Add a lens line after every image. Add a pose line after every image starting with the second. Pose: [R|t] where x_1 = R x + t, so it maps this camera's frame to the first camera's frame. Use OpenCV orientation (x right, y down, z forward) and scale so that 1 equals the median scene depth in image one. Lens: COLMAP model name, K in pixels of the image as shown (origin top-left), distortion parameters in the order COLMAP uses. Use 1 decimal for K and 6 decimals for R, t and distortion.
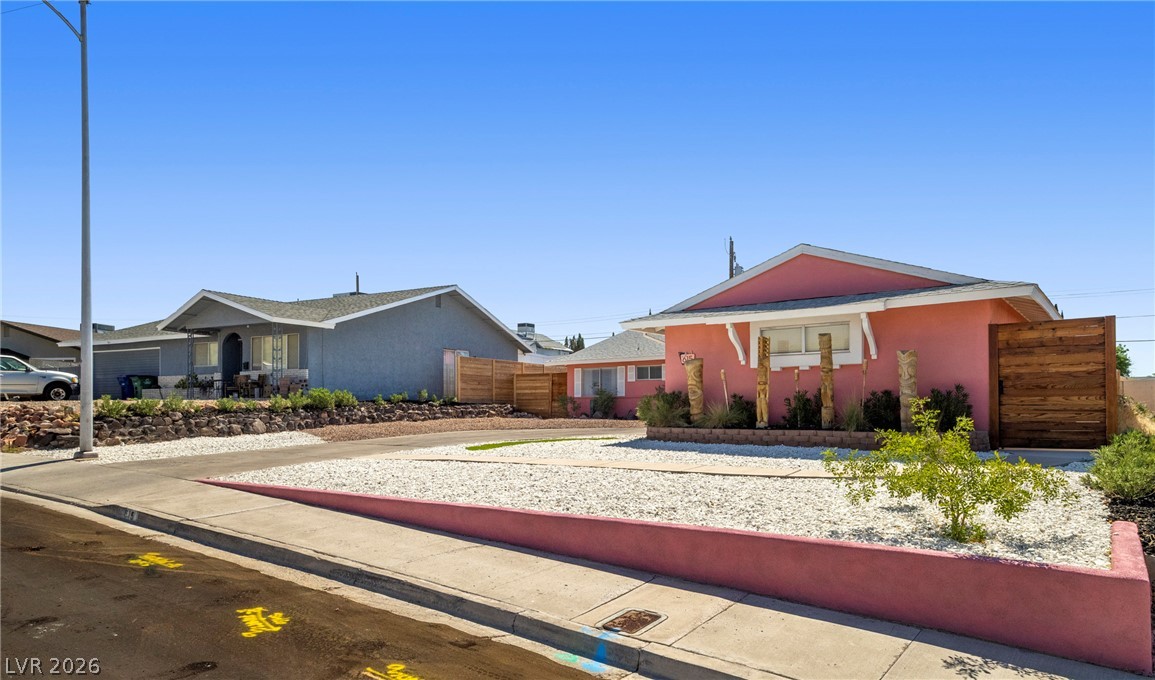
lens RADIAL K [[663.4, 0, 577.5], [0, 663.4, 340.0], [0, 0, 1]] dist [0.002458, 0.000433]
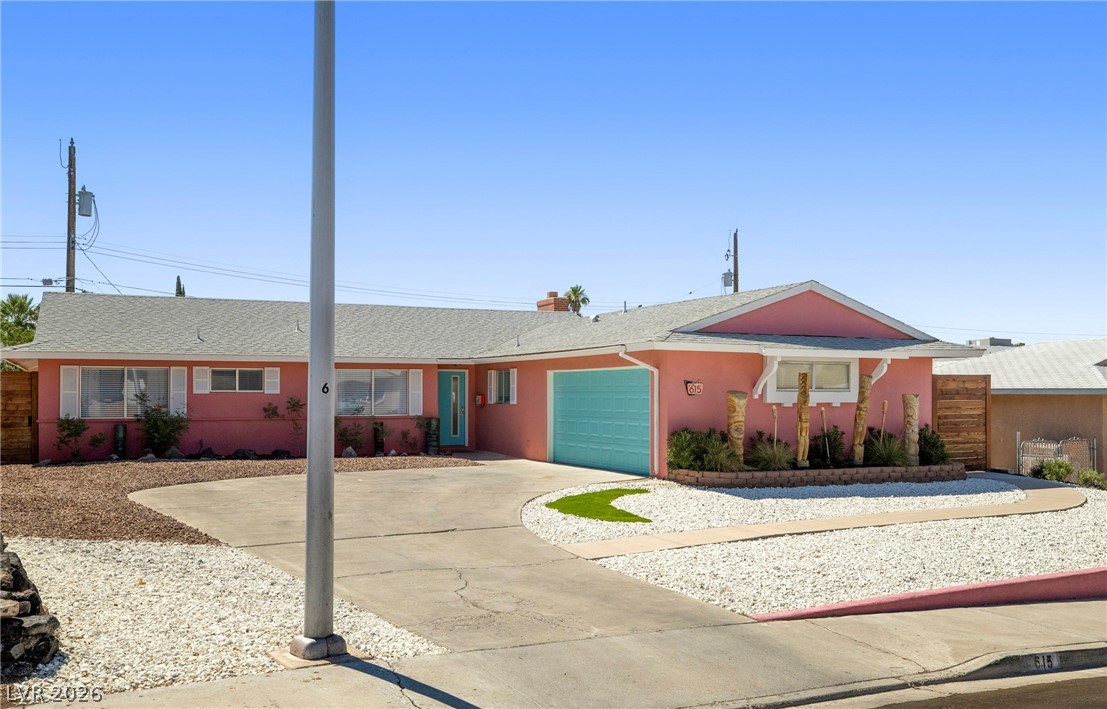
lens RADIAL K [[978.7, 0, 553.5], [0, 978.7, 354.5], [0, 0, 1]] dist [0.000064, 0.006245]
pose [[0.485062, 0.040607, 0.873536, -1.049611], [-0.086207, 0.996276, 0.001557, -0.002077], [-0.870220, -0.076060, 0.486757, 0.571728]]
